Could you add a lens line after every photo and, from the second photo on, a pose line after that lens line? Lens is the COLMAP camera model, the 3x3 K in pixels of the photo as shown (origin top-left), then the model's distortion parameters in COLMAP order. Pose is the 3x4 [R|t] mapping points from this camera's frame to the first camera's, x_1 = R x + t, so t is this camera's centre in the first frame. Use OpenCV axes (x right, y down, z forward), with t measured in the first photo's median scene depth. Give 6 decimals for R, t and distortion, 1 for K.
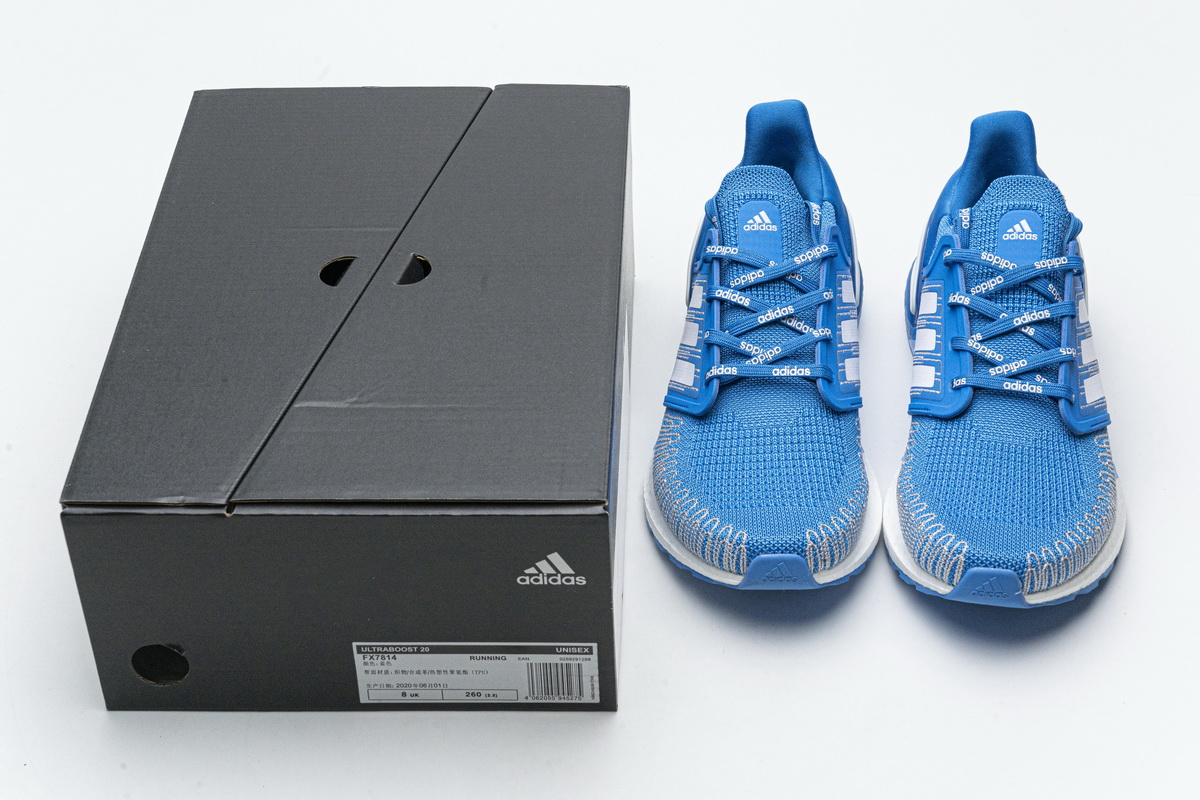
lens RADIAL K [[2300.6, 0, 600.0], [0, 2300.6, 400.0], [0, 0, 1]] dist [0.019334, -0.089460]
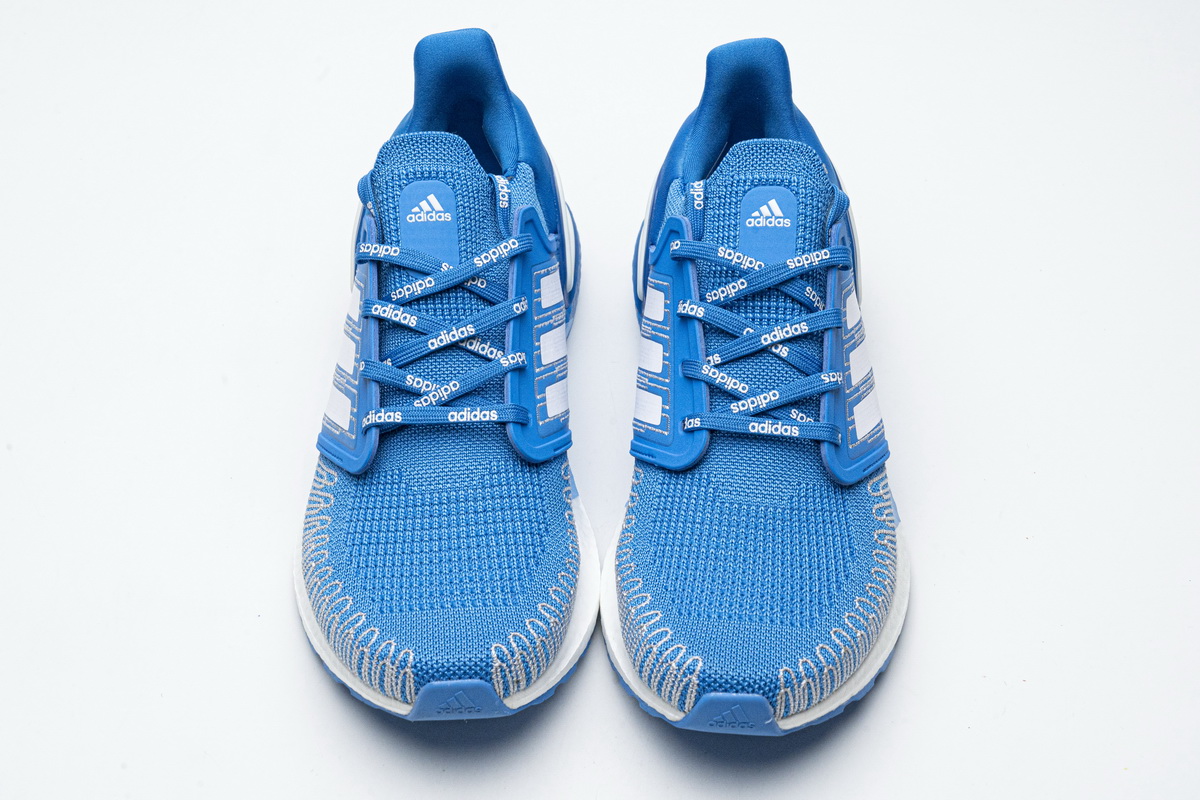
lens RADIAL K [[2300.6, 0, 600.0], [0, 2300.6, 400.0], [0, 0, 1]] dist [0.019334, -0.089460]
pose [[0.996476, -0.040891, 0.073230, 0.069373], [0.030913, 0.990695, 0.132546, -0.116571], [-0.077968, -0.129815, 0.988468, 0.245845]]
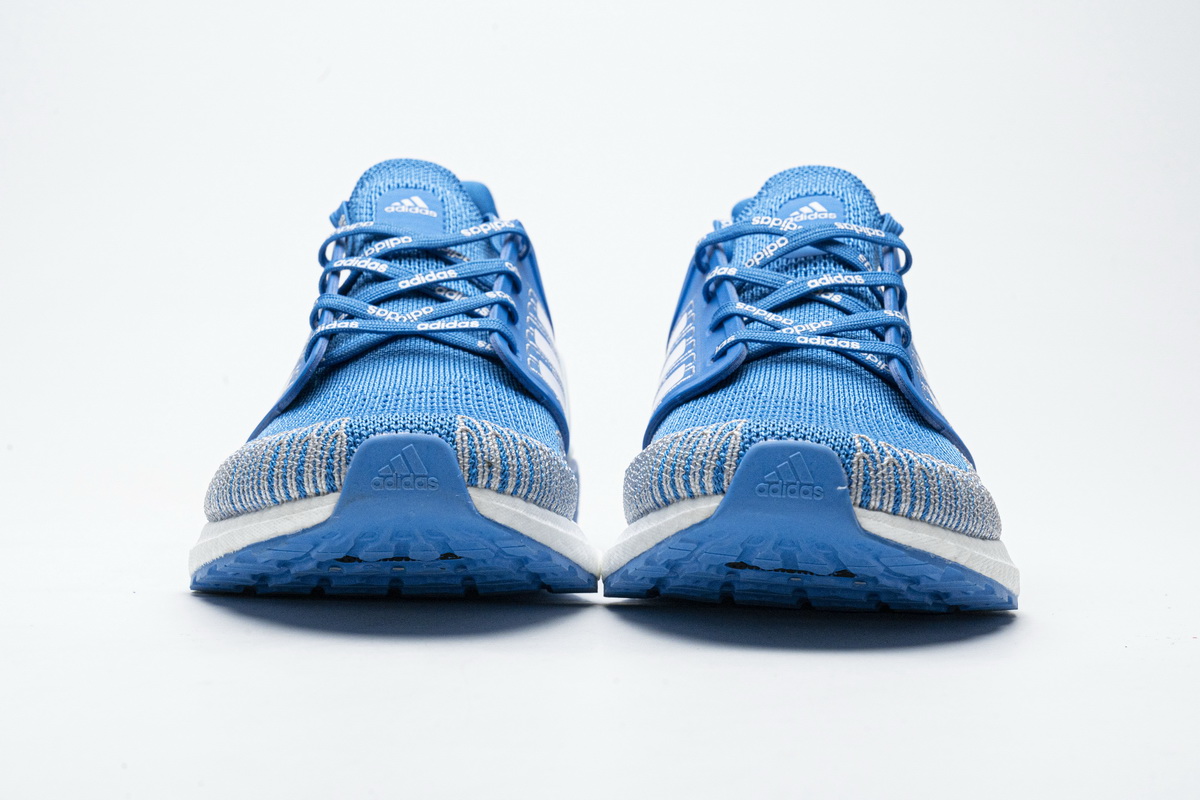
lens RADIAL K [[2362.1, 0, 578.3], [0, 2362.1, 398.3], [0, 0, 1]] dist [-0.002987, 0.038232]
pose [[0.995917, 0.056679, 0.070265, 0.074504], [-0.001709, 0.790032, -0.613063, 0.380486], [-0.090259, 0.610439, 0.786903, 0.519543]]
